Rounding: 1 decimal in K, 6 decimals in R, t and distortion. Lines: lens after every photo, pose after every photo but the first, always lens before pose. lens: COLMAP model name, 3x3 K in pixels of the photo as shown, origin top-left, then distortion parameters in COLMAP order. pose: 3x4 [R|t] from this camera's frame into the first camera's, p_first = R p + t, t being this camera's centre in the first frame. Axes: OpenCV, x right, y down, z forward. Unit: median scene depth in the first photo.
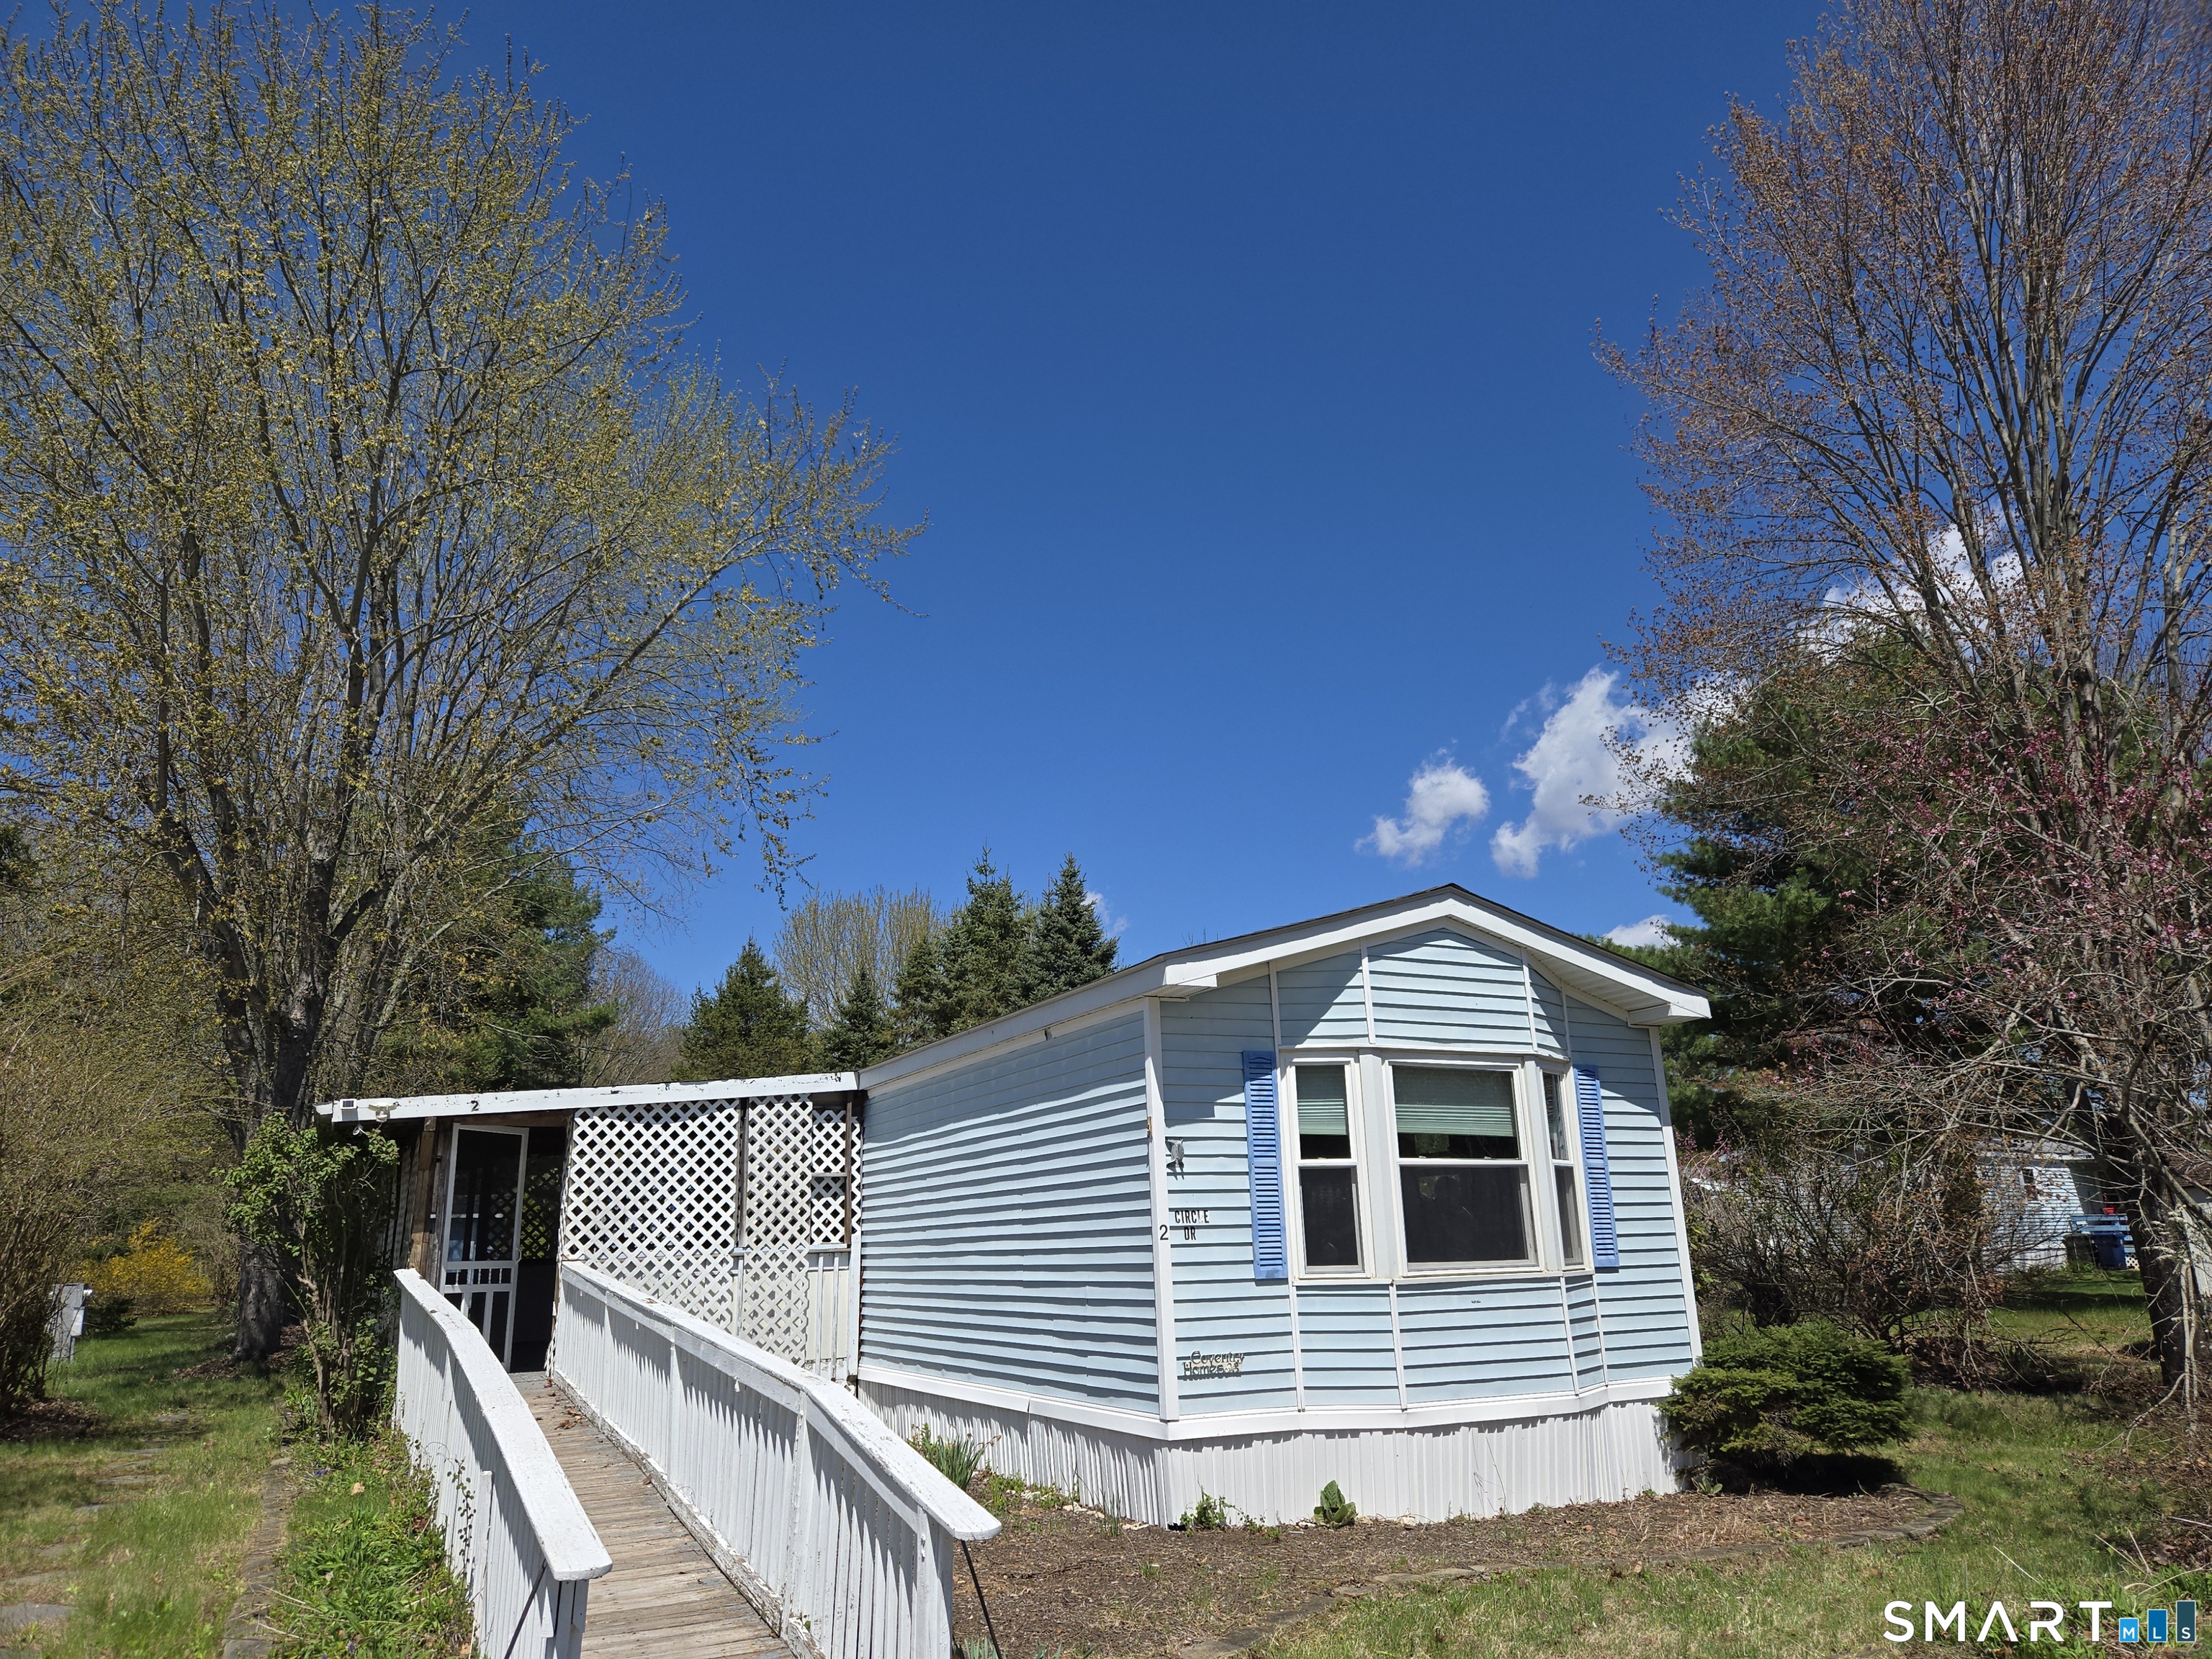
lens RADIAL K [[1493.1, 0, 1093.6], [0, 1493.1, 838.7], [0, 0, 1]] dist [0.082384, -0.074441]
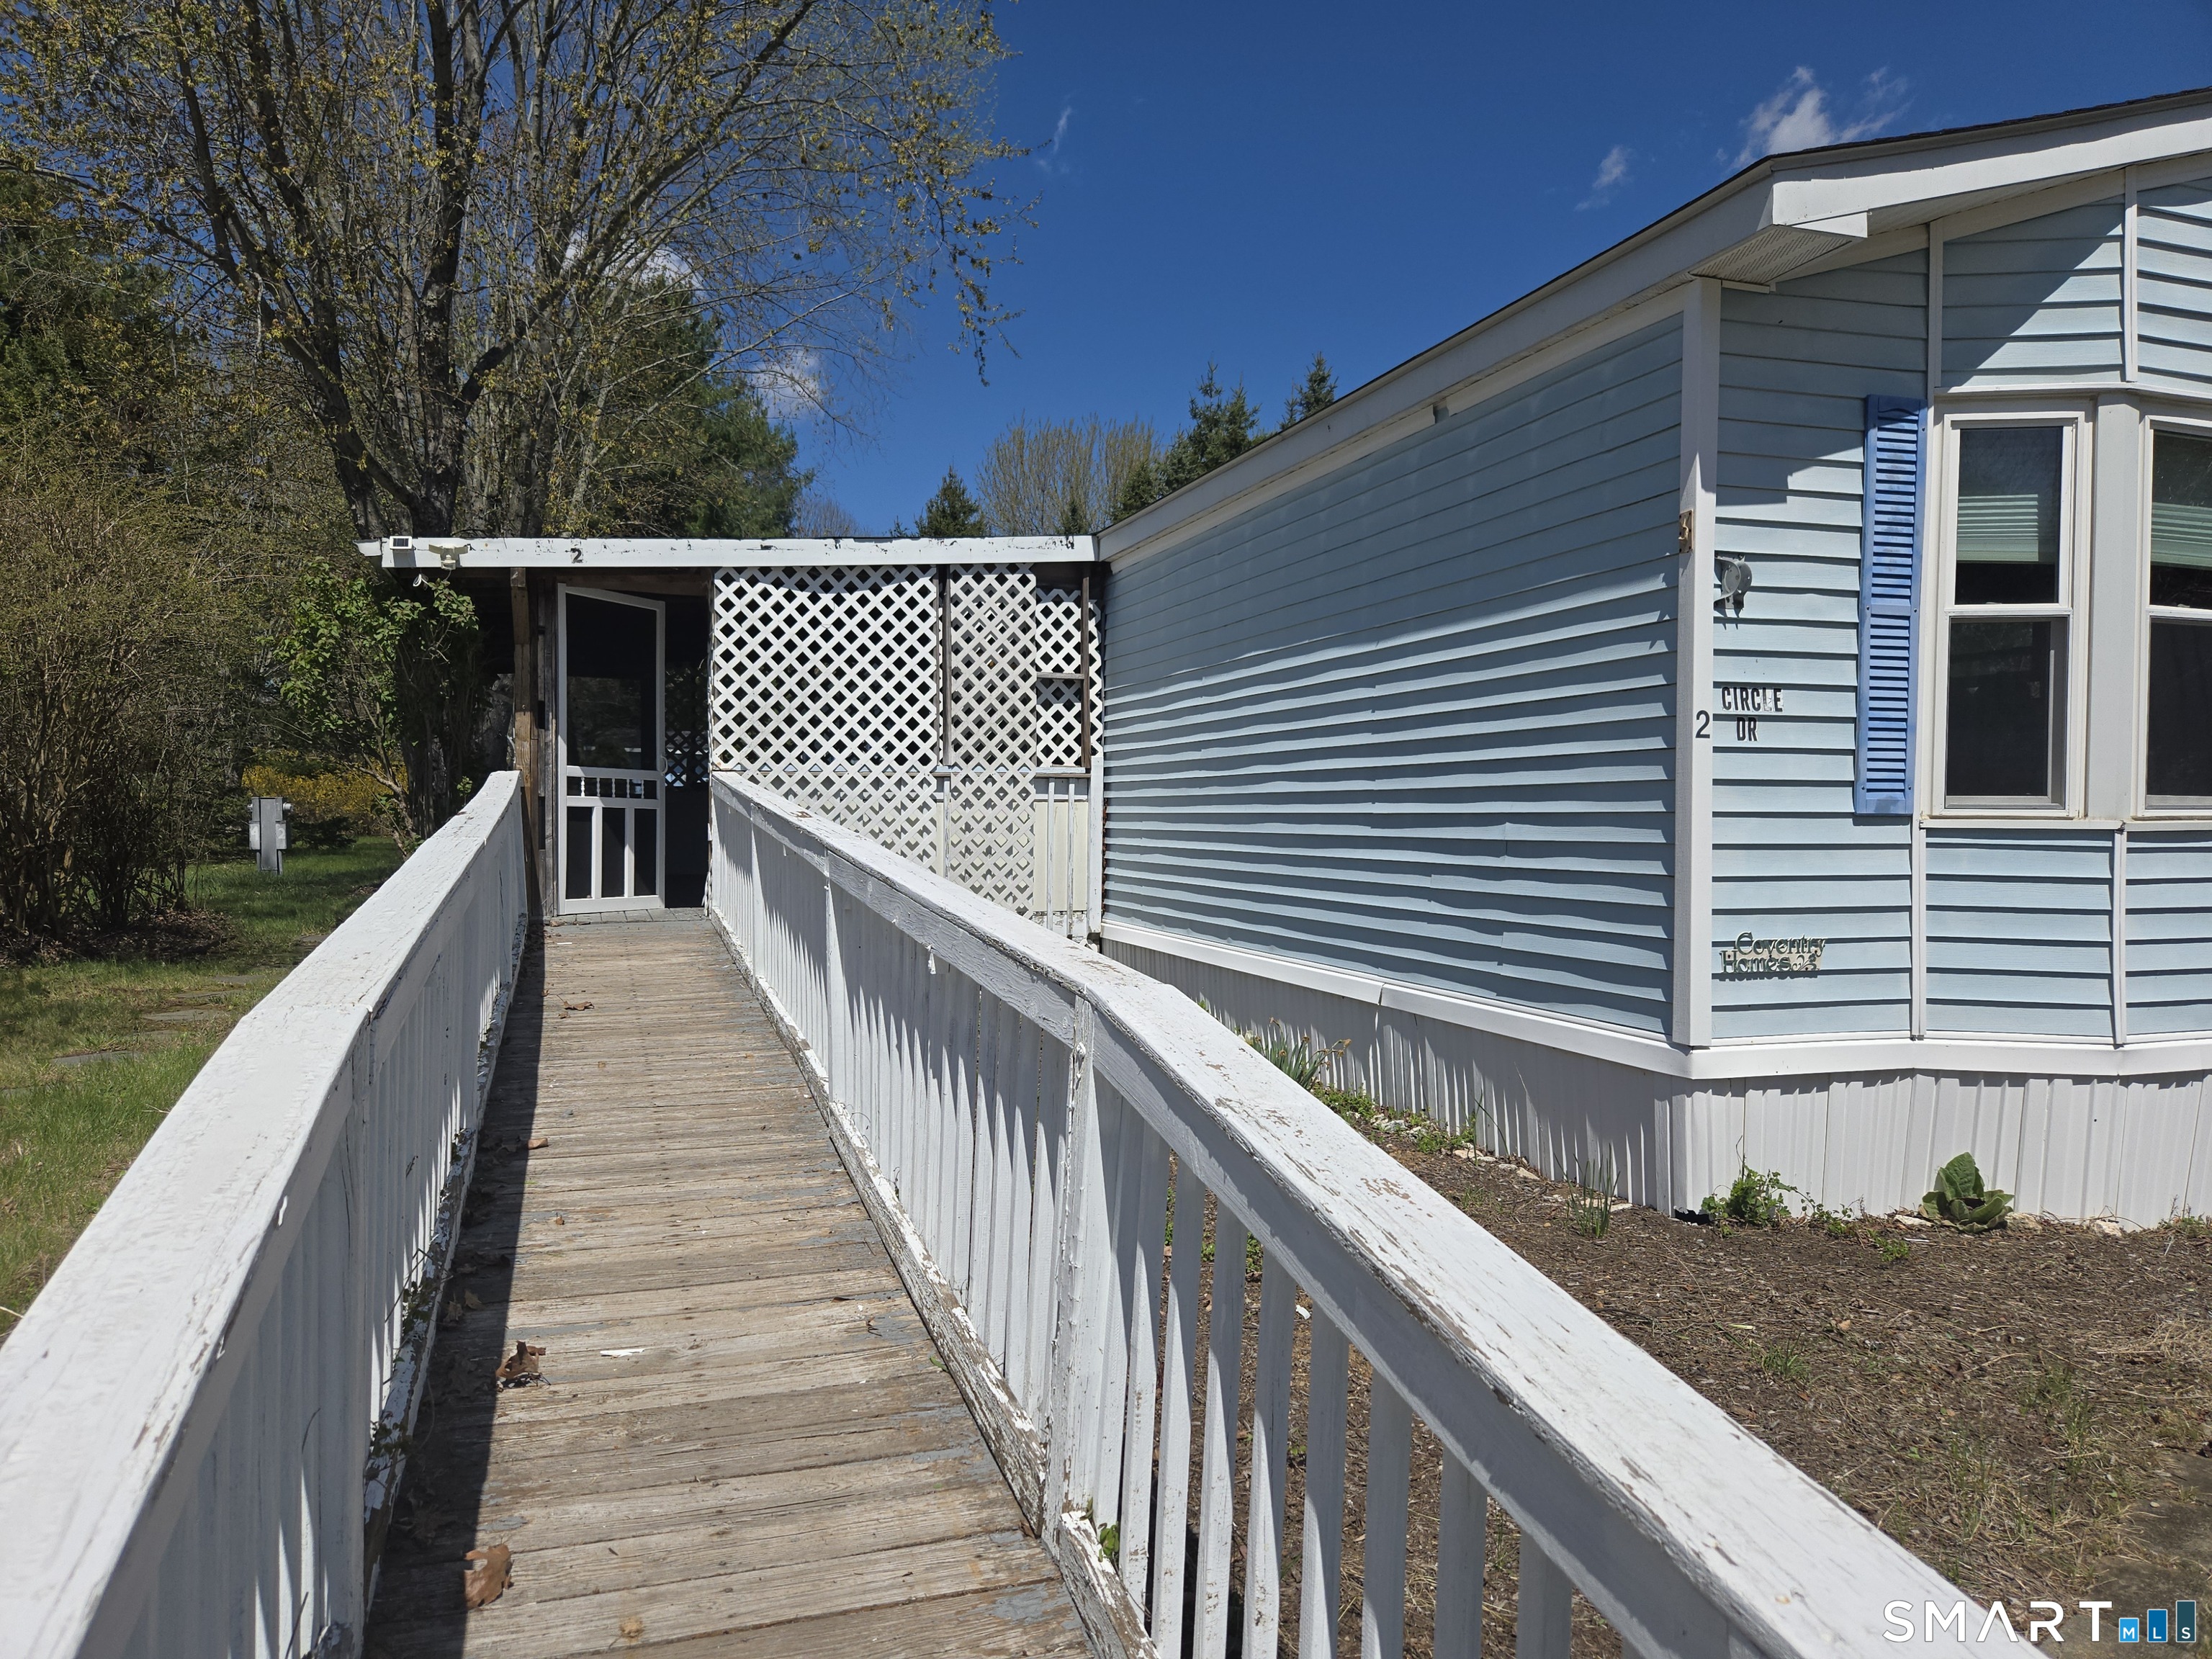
lens RADIAL K [[1493.1, 0, 1093.6], [0, 1493.1, 838.7], [0, 0, 1]] dist [0.082384, -0.074441]
pose [[0.991075, 0.034906, -0.128653, -0.068344], [0.002342, 0.960400, 0.278614, 0.104648], [0.133284, -0.276428, 0.951747, 0.309675]]
